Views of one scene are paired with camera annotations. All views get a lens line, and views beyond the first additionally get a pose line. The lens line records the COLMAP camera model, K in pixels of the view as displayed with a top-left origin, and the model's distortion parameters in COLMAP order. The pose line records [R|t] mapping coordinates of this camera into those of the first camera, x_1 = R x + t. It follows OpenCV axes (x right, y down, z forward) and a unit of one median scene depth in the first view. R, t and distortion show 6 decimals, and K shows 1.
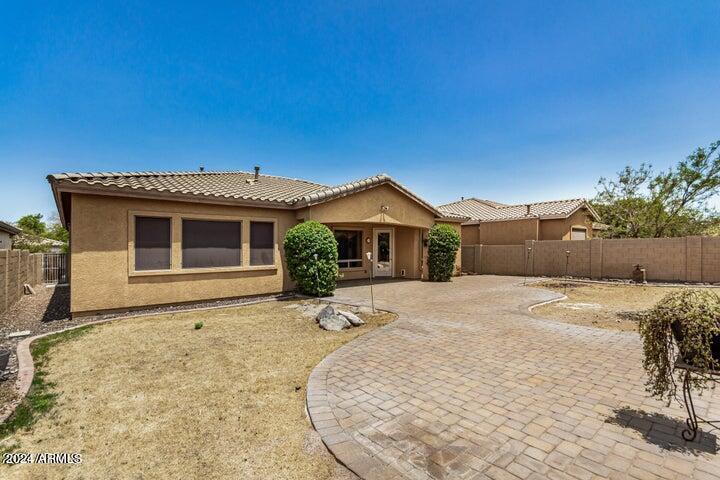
lens RADIAL K [[341.3, 0, 357.0], [0, 341.3, 247.4], [0, 0, 1]] dist [0.000130, -0.000249]
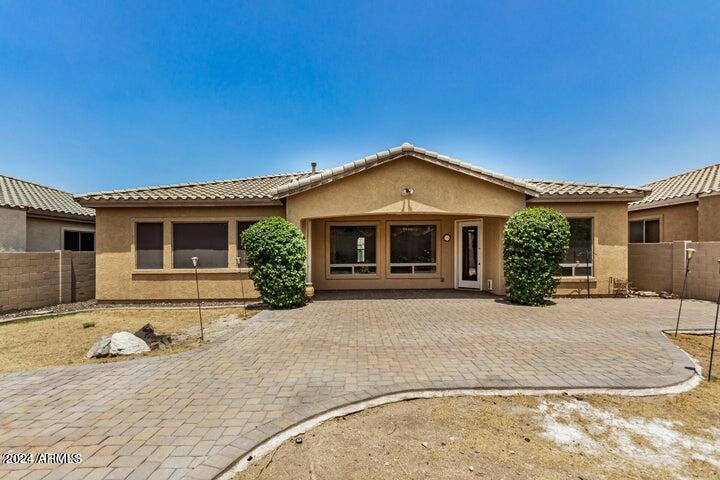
lens RADIAL K [[341.3, 0, 357.4], [0, 341.3, 247.2], [0, 0, 1]] dist [0.000130, -0.000249]
pose [[0.764232, -0.002605, -0.644936, 0.570469], [0.006670, 0.999970, 0.003866, -0.005522], [0.644907, -0.007256, 0.764227, 0.494718]]
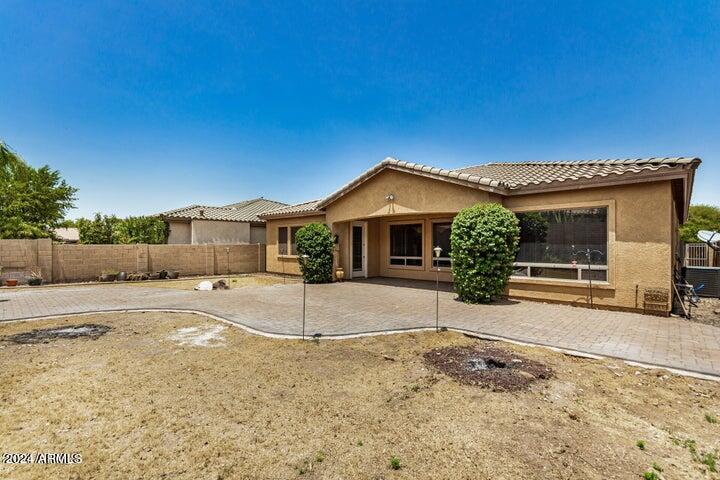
lens RADIAL K [[341.3, 0, 356.6], [0, 341.3, 236.9], [0, 0, 1]] dist [0.000130, -0.000249]
pose [[0.104400, -0.008968, -0.994495, 1.150920], [0.008884, 0.999928, -0.008084, -0.013039], [0.994496, -0.007992, 0.104472, 1.037193]]
